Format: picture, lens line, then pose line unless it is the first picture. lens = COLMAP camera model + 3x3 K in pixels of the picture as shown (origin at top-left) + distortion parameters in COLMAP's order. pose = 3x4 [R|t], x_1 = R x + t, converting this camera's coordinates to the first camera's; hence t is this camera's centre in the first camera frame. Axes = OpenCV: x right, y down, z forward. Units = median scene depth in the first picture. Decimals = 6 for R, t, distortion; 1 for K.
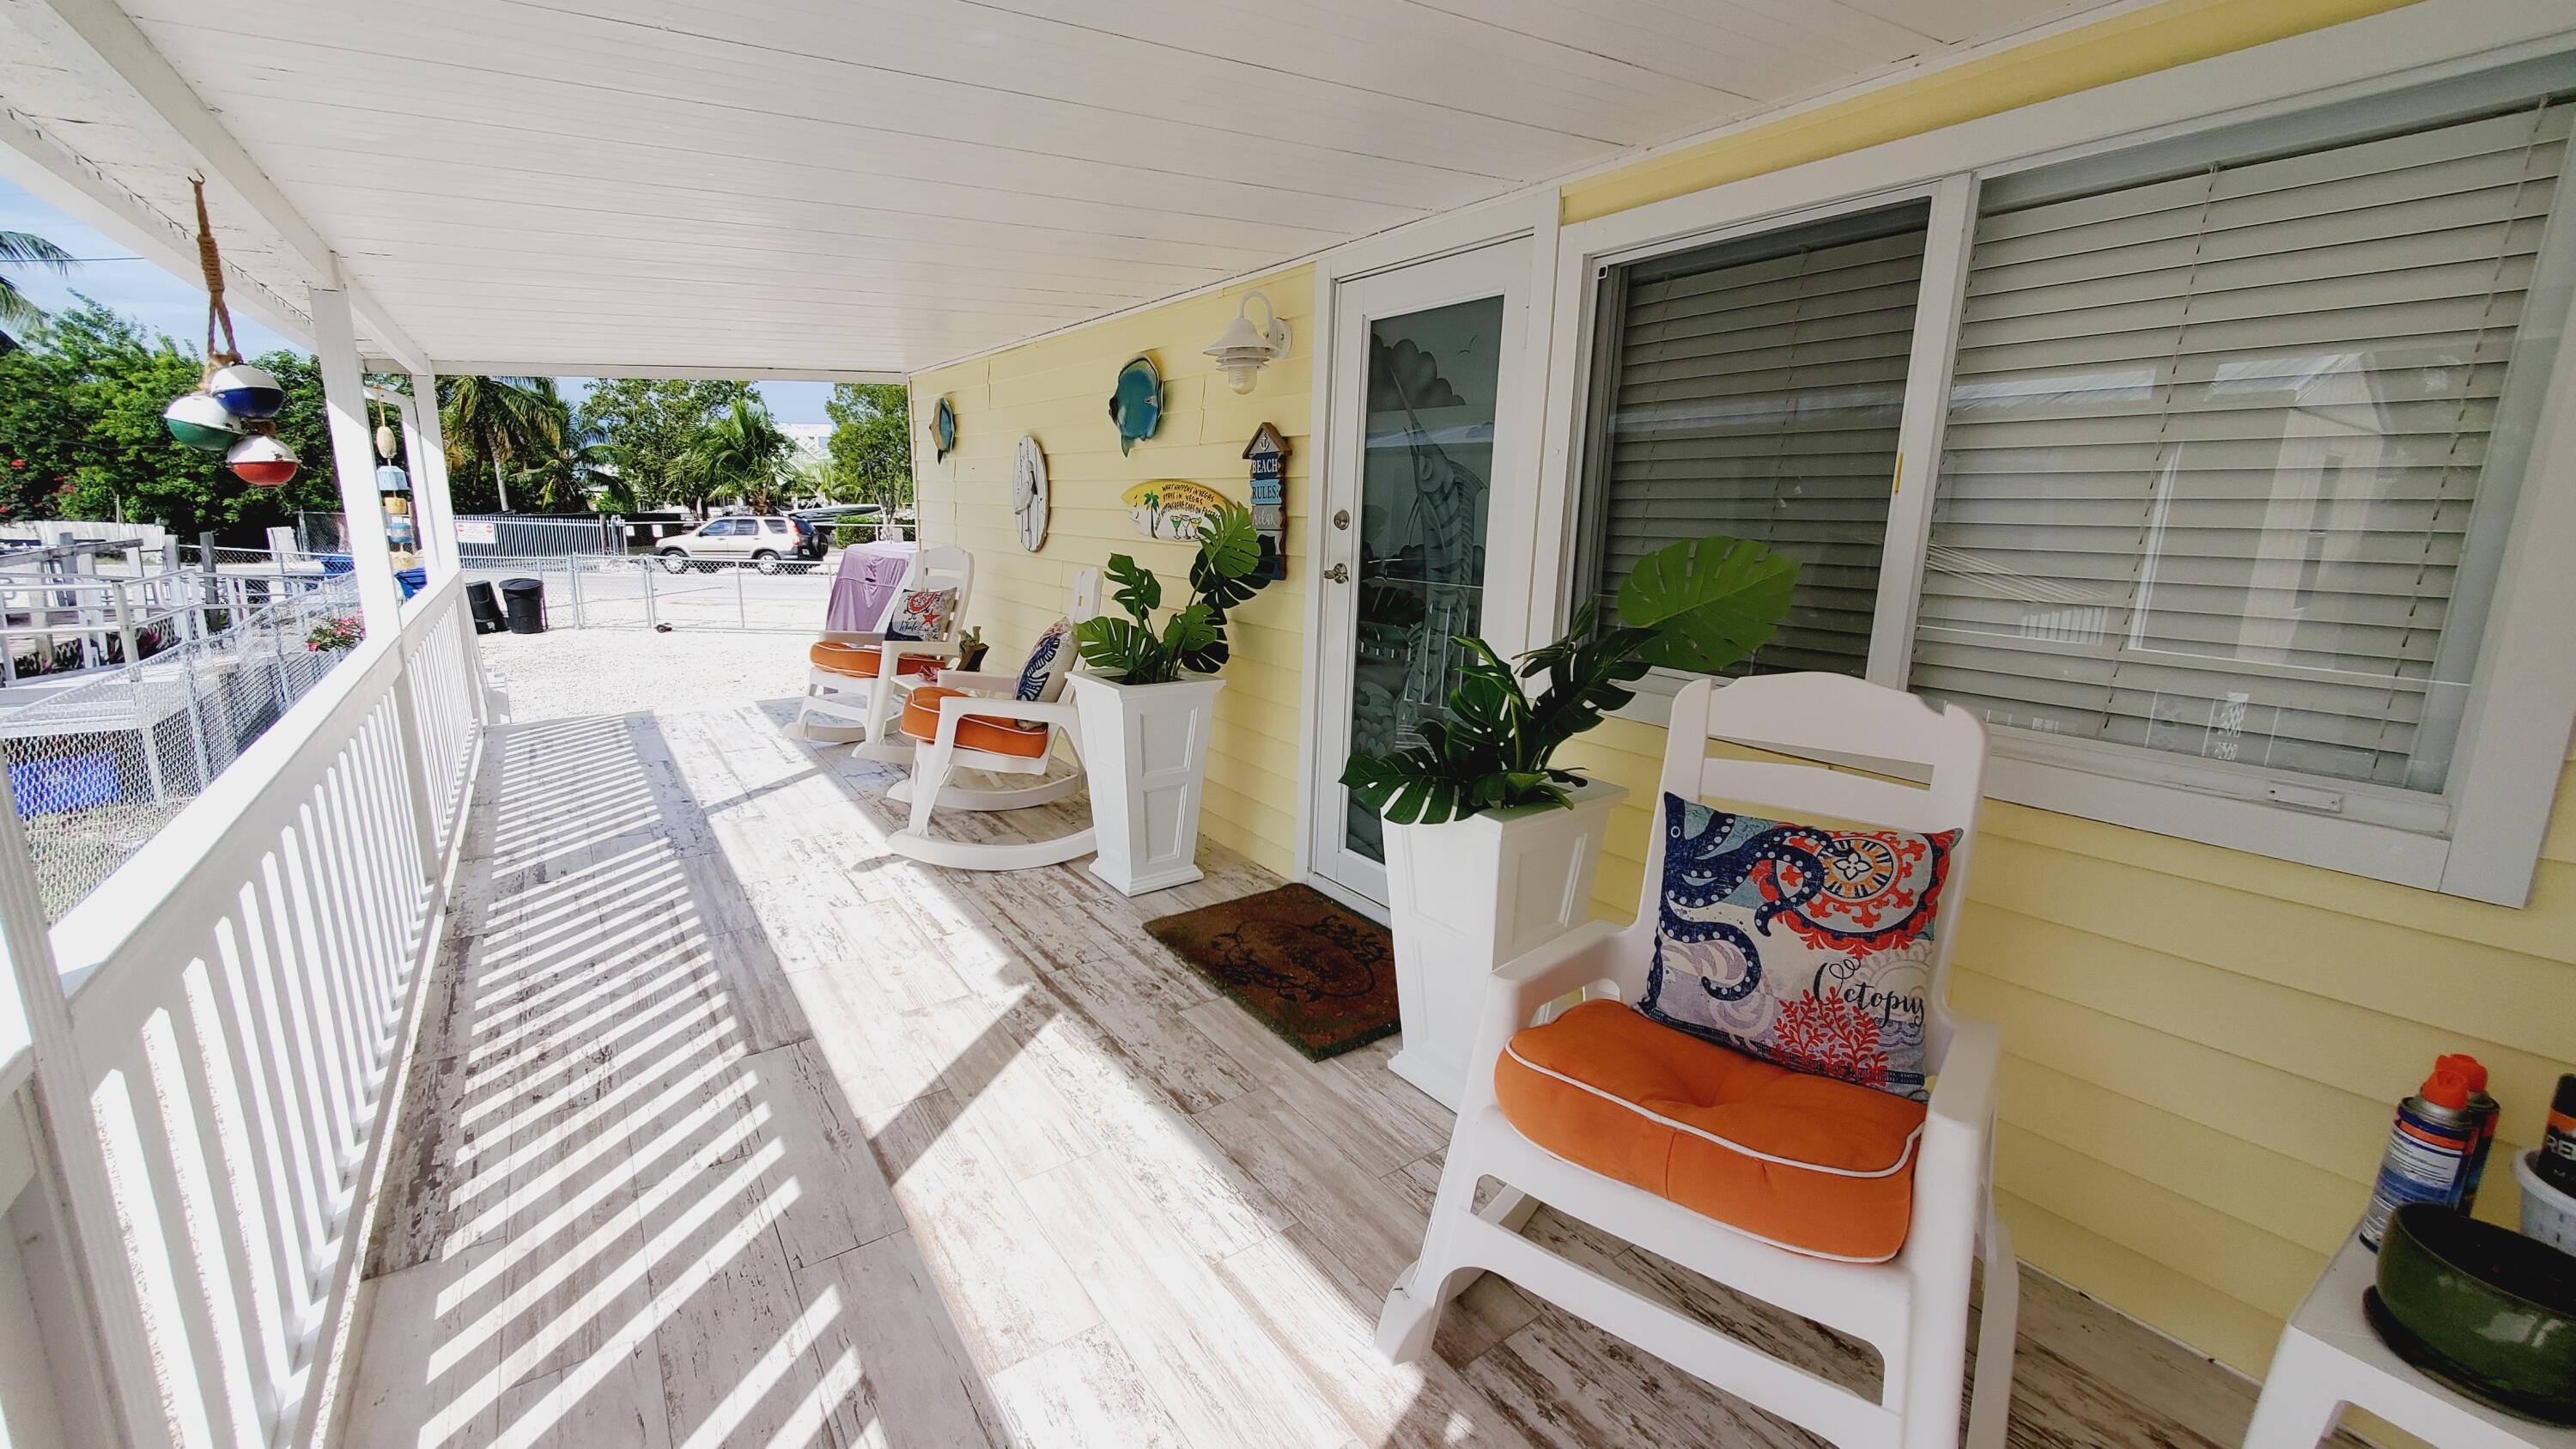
lens RADIAL K [[1019.2, 0, 1282.3], [0, 1019.2, 705.7], [0, 0, 1]] dist [0.013202, -0.003673]
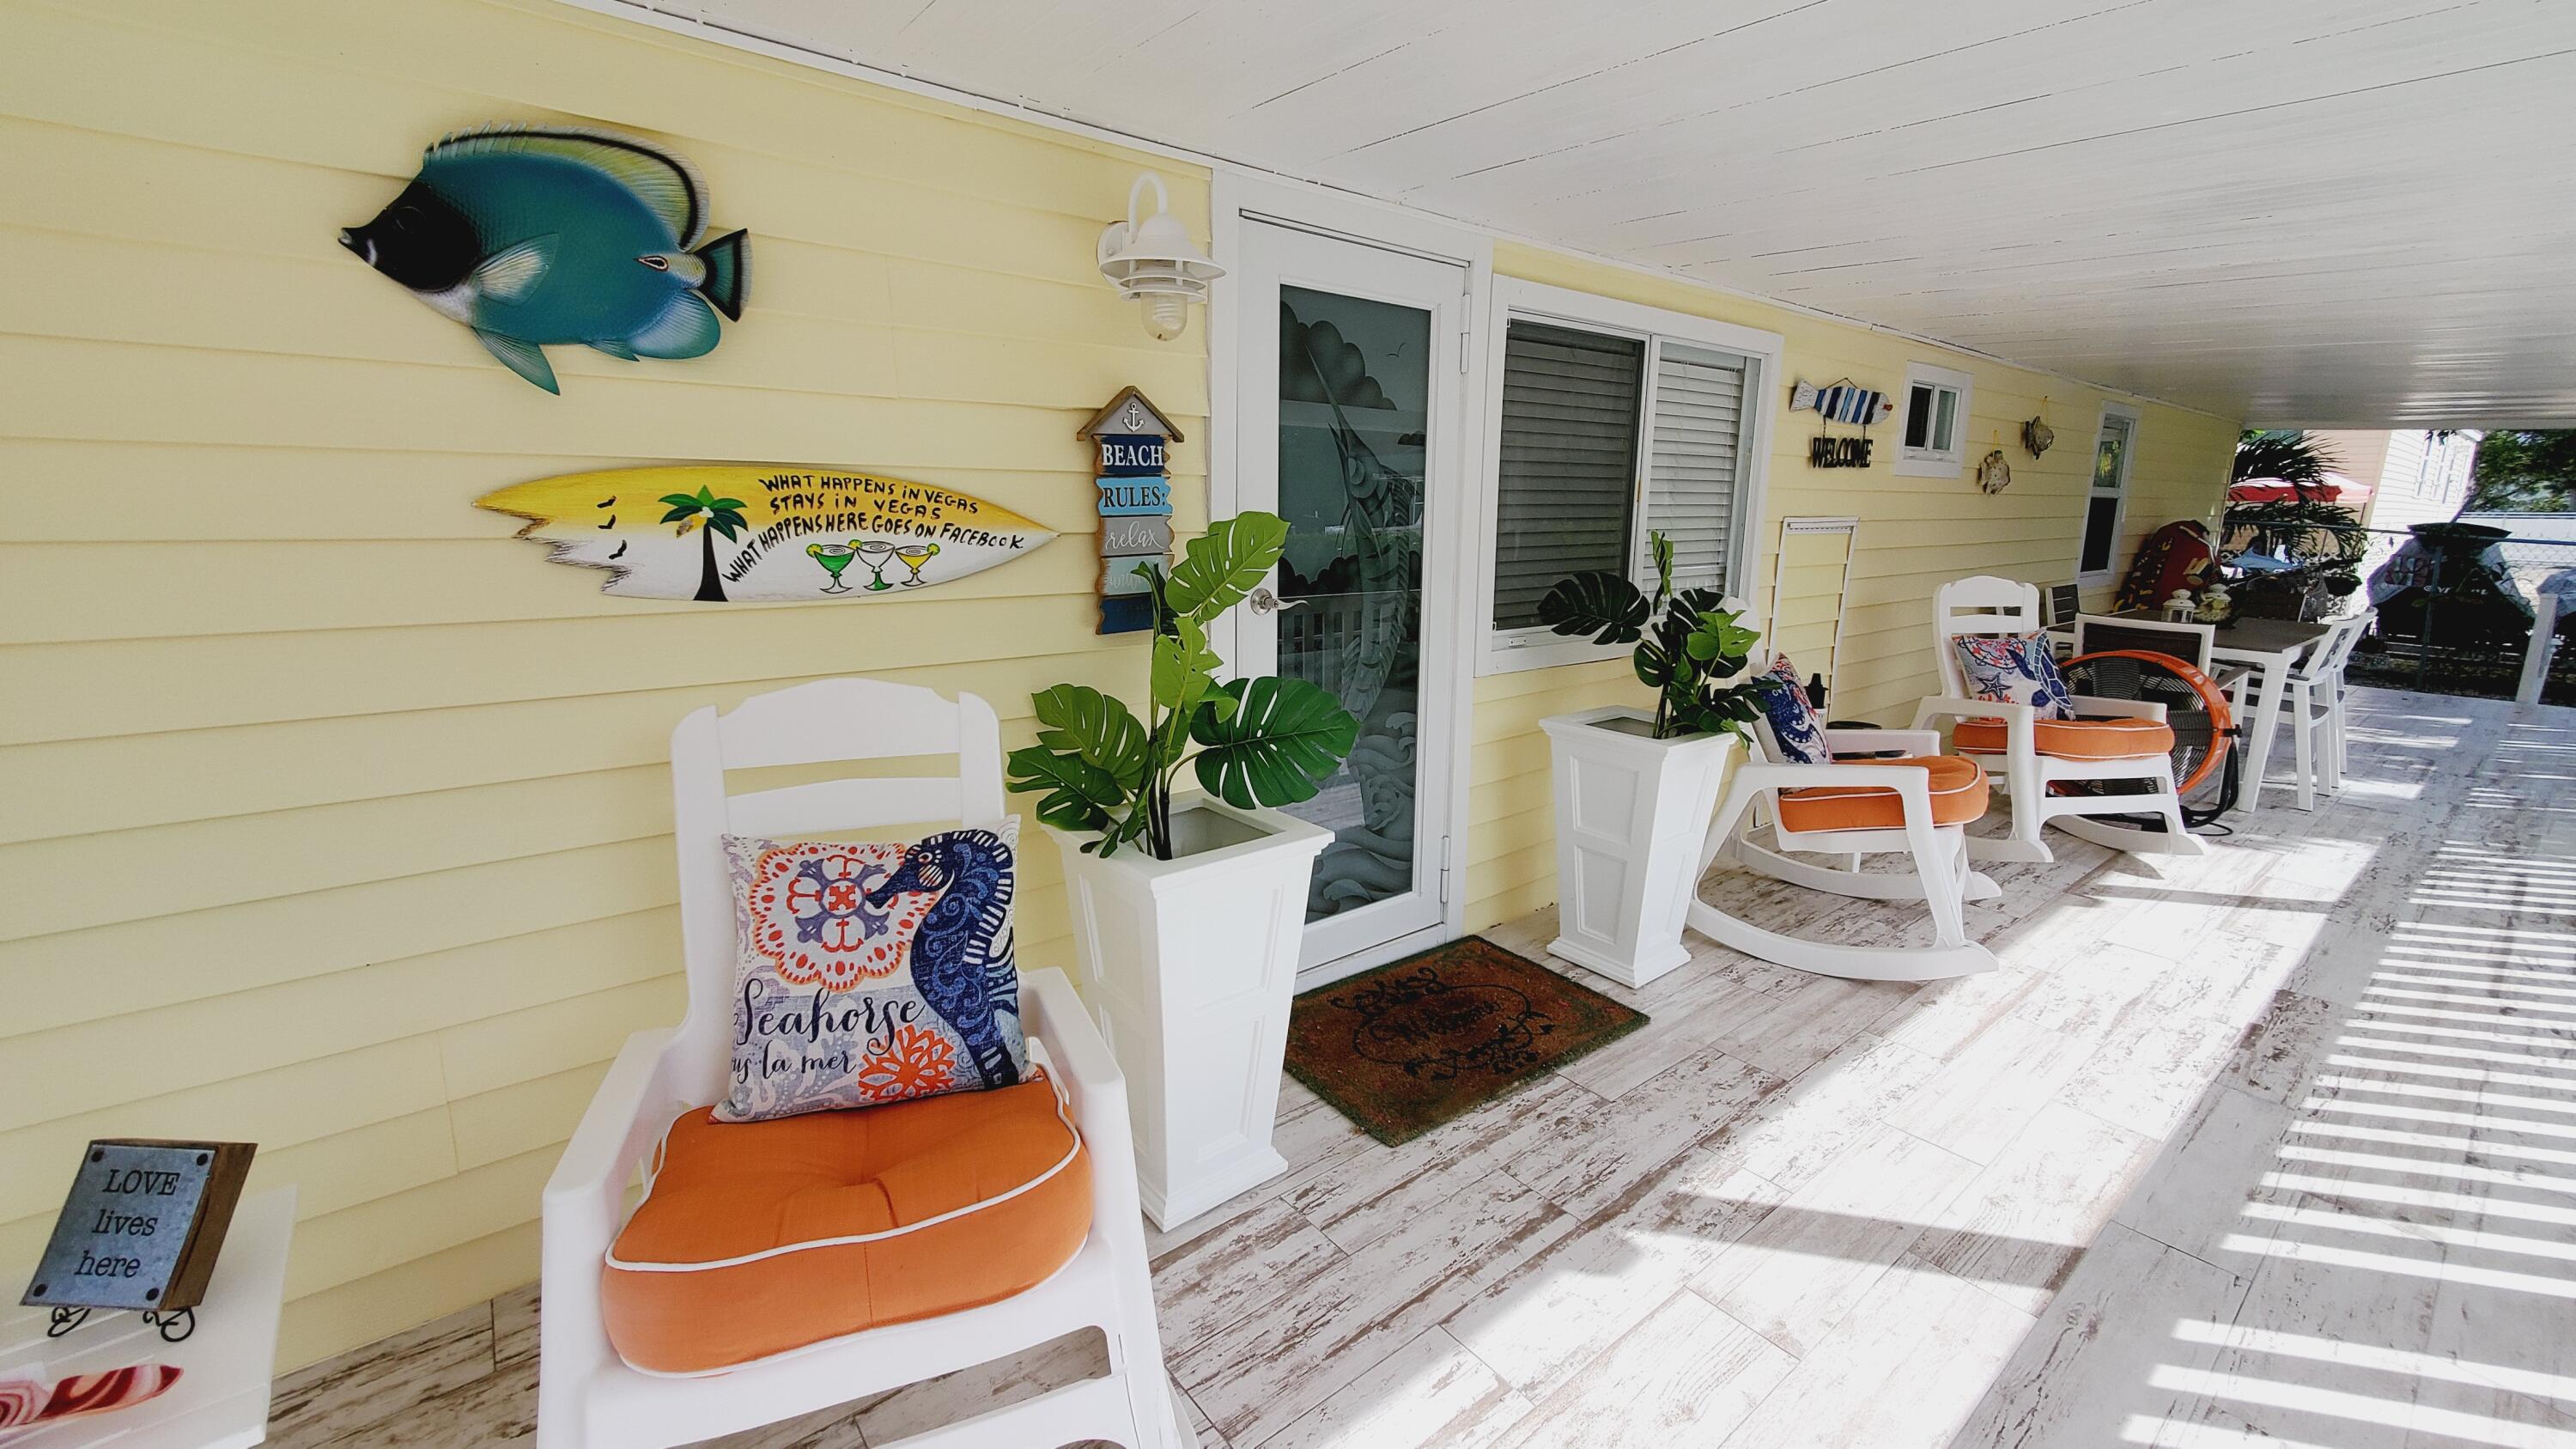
lens RADIAL K [[1019.2, 0, 1282.3], [0, 1019.2, 705.7], [0, 0, 1]] dist [0.013202, -0.003673]
pose [[-0.047190, -0.203176, 0.978004, -0.811281], [0.195183, 0.958346, 0.208510, -0.239589], [-0.979631, 0.200730, -0.005568, 1.131522]]
